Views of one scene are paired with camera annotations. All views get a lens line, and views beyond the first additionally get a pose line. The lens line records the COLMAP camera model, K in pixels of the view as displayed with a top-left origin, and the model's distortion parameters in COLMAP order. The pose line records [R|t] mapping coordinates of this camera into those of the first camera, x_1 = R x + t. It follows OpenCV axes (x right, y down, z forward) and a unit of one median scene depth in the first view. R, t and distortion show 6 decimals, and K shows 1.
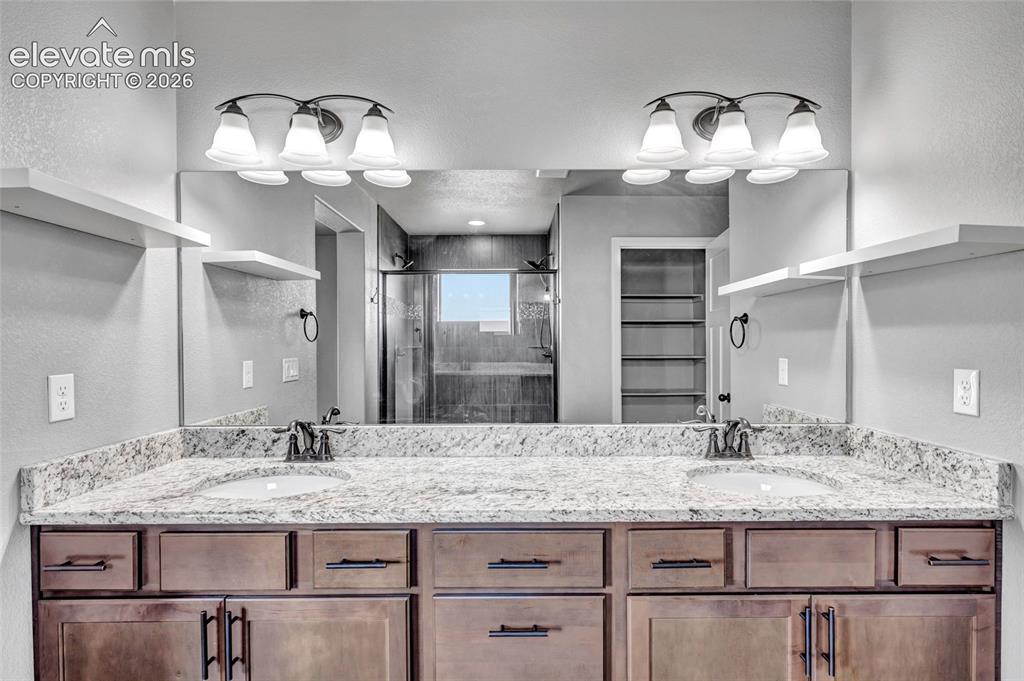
lens RADIAL K [[500.7, 0, 515.9], [0, 500.7, 348.2], [0, 0, 1]] dist [-0.000233, 0.000845]
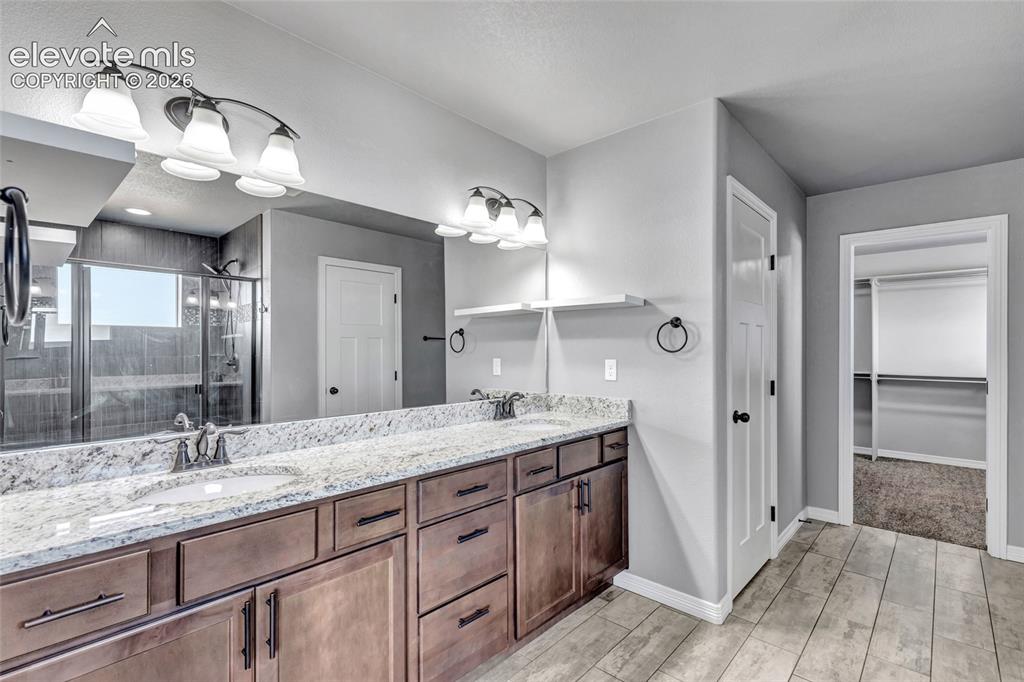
lens RADIAL K [[463.3, 0, 508.4], [0, 463.3, 346.3], [0, 0, 1]] dist [0.005318, -0.000526]
pose [[0.691114, 0.008014, 0.722701, -0.835198], [0.011091, 0.999703, -0.021692, 0.024562], [-0.722661, 0.023007, 0.690820, -0.052394]]
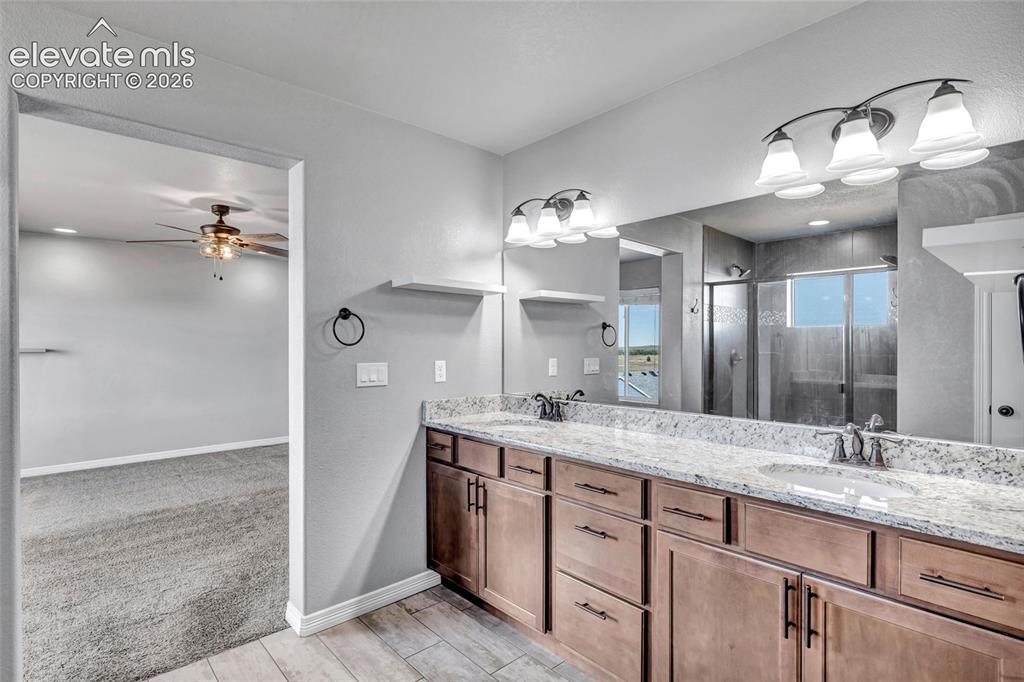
lens RADIAL K [[500.7, 0, 520.7], [0, 500.7, 344.9], [0, 0, 1]] dist [-0.000233, 0.000845]
pose [[0.678562, 0.001898, -0.734540, 0.902023], [-0.014074, 0.999847, -0.010418, 0.001227], [0.734408, 0.017407, 0.678485, -0.211517]]
